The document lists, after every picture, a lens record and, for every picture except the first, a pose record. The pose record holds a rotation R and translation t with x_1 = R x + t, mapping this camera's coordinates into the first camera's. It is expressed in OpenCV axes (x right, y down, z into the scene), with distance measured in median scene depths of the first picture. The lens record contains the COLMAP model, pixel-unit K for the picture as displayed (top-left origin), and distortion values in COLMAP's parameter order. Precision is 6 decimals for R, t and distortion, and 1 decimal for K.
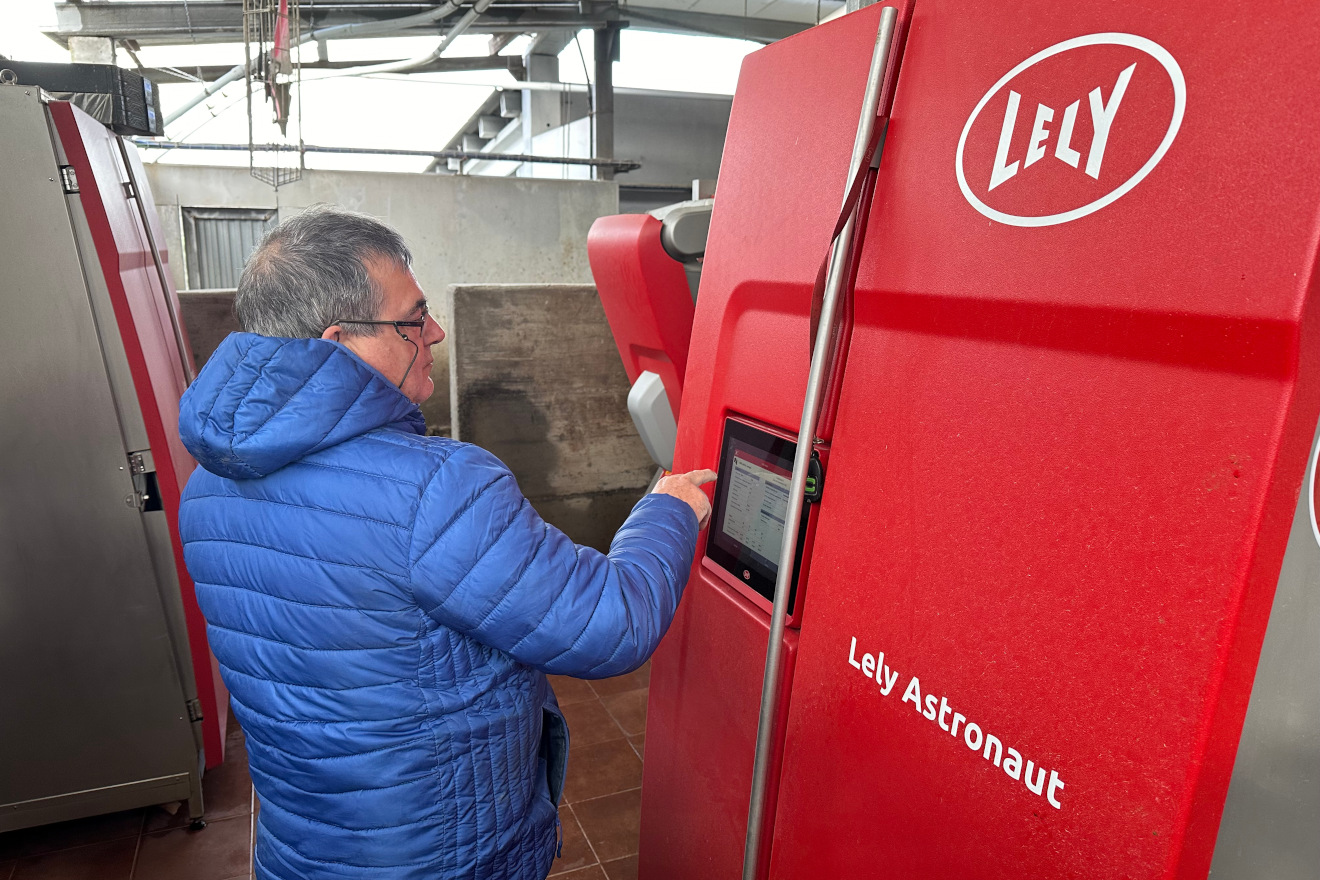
lens RADIAL K [[914.2, 0, 659.4], [0, 914.2, 431.5], [0, 0, 1]] dist [-0.003705, -0.004972]
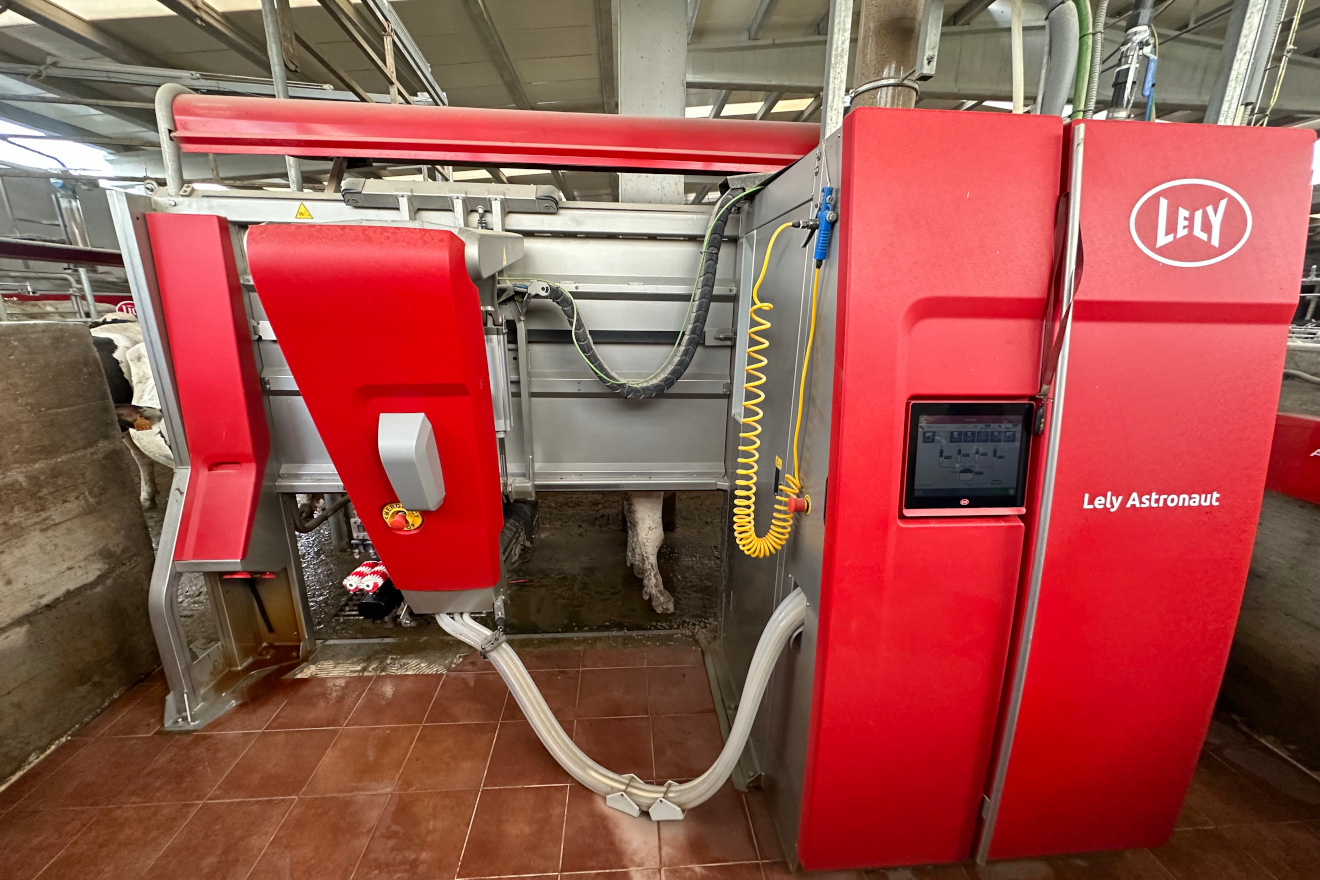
lens RADIAL K [[518.1, 0, 659.4], [0, 518.1, 450.0], [0, 0, 1]] dist [0.002171, 0.000477]
pose [[0.310738, -0.256547, 0.915219, -1.156998], [0.172564, 0.962111, 0.211102, -0.266730], [-0.934700, 0.092337, 0.343235, 1.688893]]
